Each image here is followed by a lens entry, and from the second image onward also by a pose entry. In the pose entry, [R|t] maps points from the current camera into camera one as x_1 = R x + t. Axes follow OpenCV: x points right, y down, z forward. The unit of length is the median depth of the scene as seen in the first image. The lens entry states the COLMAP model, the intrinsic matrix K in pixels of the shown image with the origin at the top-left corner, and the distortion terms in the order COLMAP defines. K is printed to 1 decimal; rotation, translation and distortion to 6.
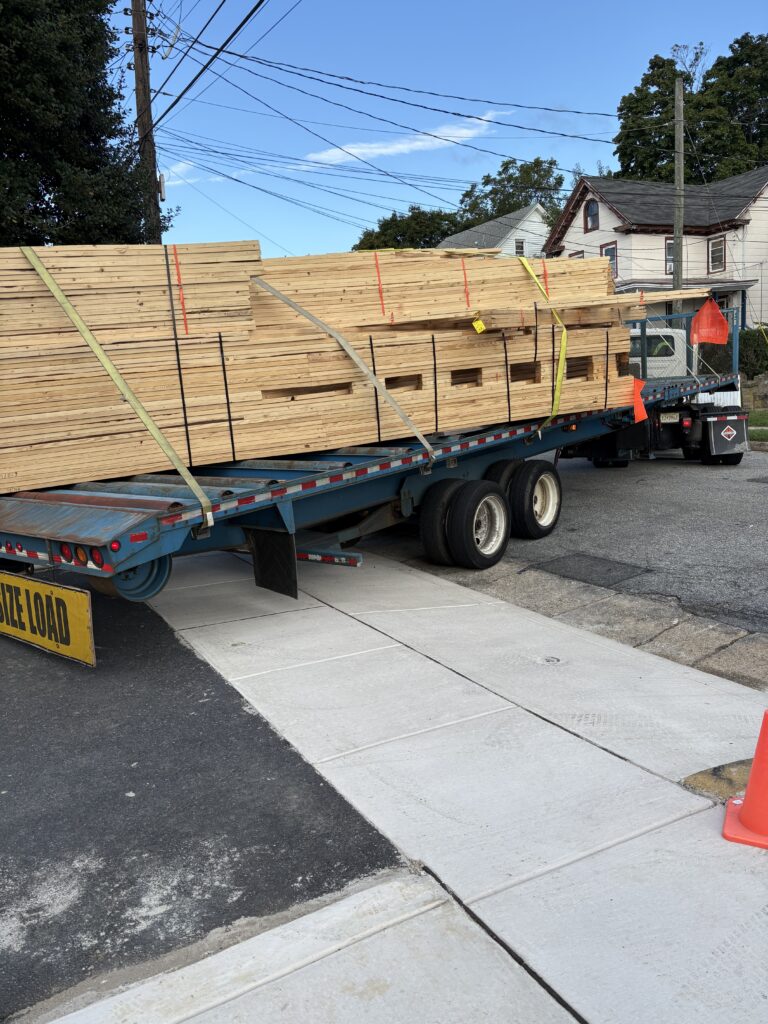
lens RADIAL K [[785.1, 0, 385.5], [0, 785.1, 513.4], [0, 0, 1]] dist [-0.002670, -0.016576]
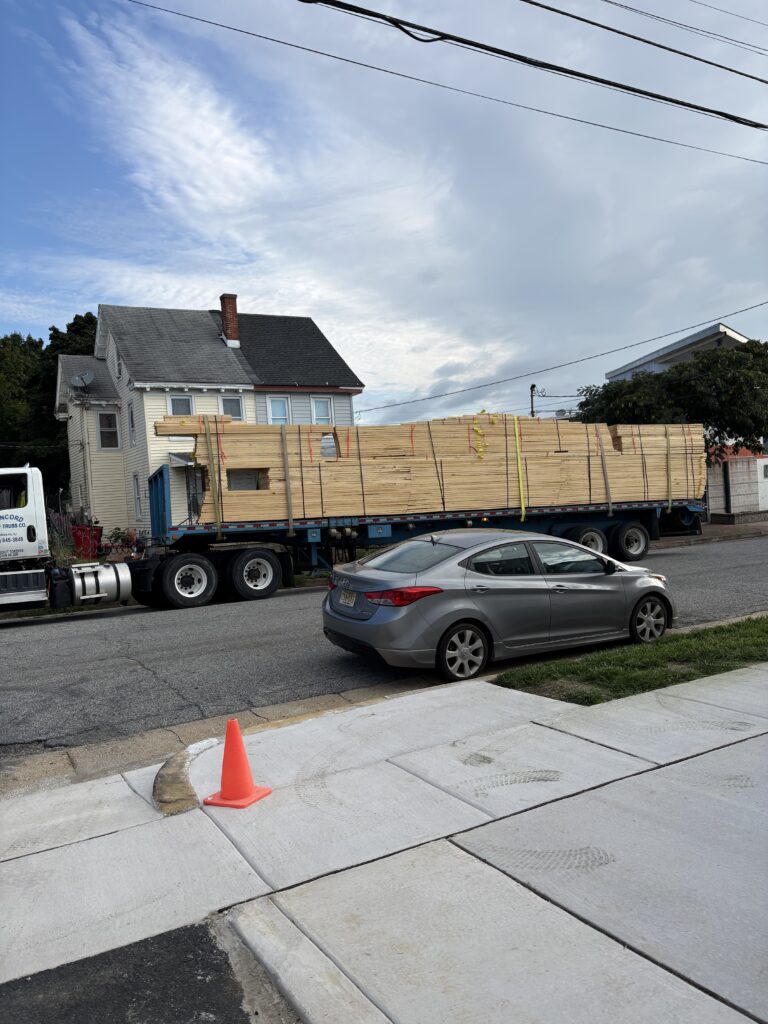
lens RADIAL K [[785.1, 0, 383.3], [0, 785.1, 511.8], [0, 0, 1]] dist [-0.002670, -0.016576]
pose [[0.005698, 0.025397, 0.999661, -1.533881], [0.236689, 0.971237, -0.026024, -0.054566], [-0.971569, 0.236758, -0.000477, 0.836919]]
